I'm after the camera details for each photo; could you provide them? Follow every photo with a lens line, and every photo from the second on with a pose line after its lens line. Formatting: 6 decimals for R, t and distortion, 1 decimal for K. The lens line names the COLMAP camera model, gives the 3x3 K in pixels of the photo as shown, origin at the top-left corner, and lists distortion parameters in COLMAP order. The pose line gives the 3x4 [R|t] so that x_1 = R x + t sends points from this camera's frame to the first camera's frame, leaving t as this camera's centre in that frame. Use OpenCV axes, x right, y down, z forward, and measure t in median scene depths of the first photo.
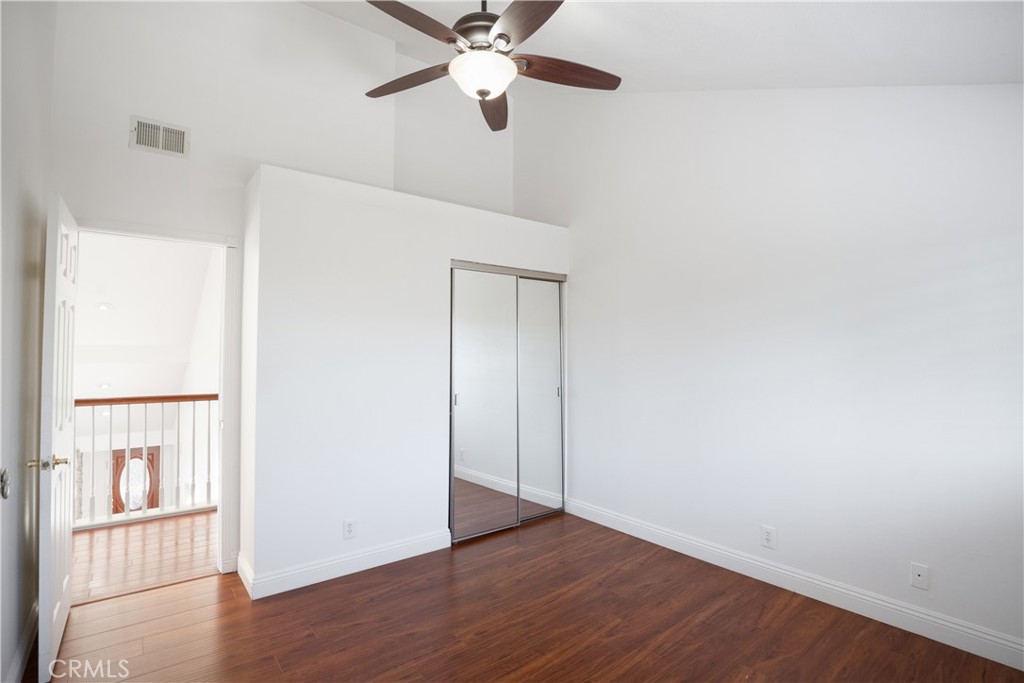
lens RADIAL K [[490.2, 0, 509.6], [0, 490.2, 338.6], [0, 0, 1]] dist [-0.039530, 0.006932]
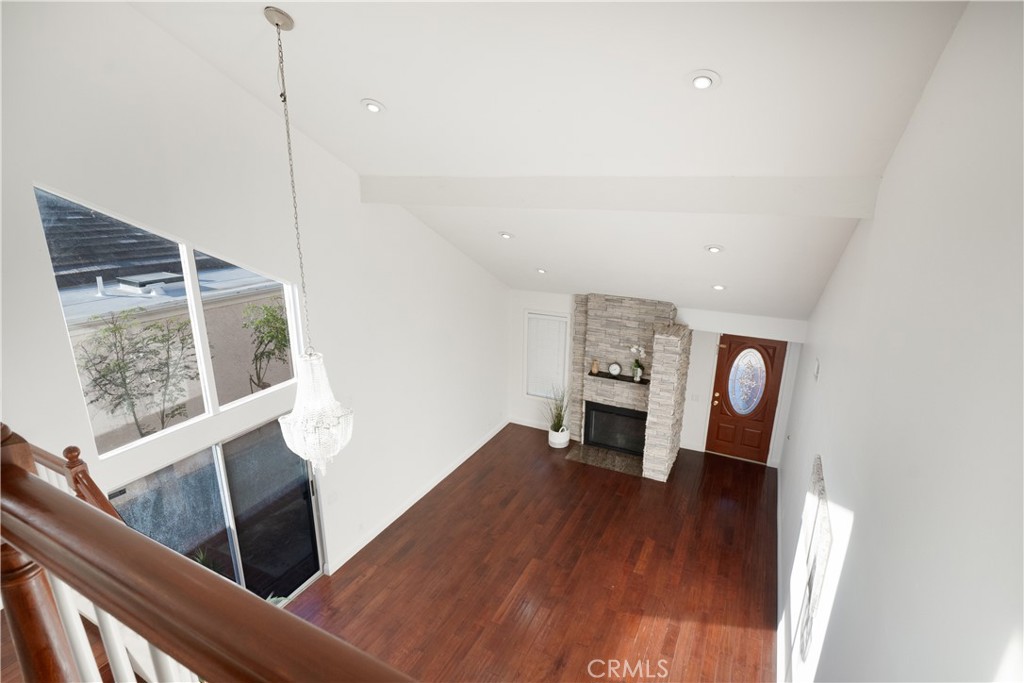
lens RADIAL K [[507.0, 0, 507.9], [0, 507.0, 340.9], [0, 0, 1]] dist [-0.036948, 0.000563]
pose [[0.413080, 0.255985, -0.873978, -0.305516], [0.019266, 0.957011, 0.289411, 0.016099], [0.910491, -0.136387, 0.390390, 0.412022]]
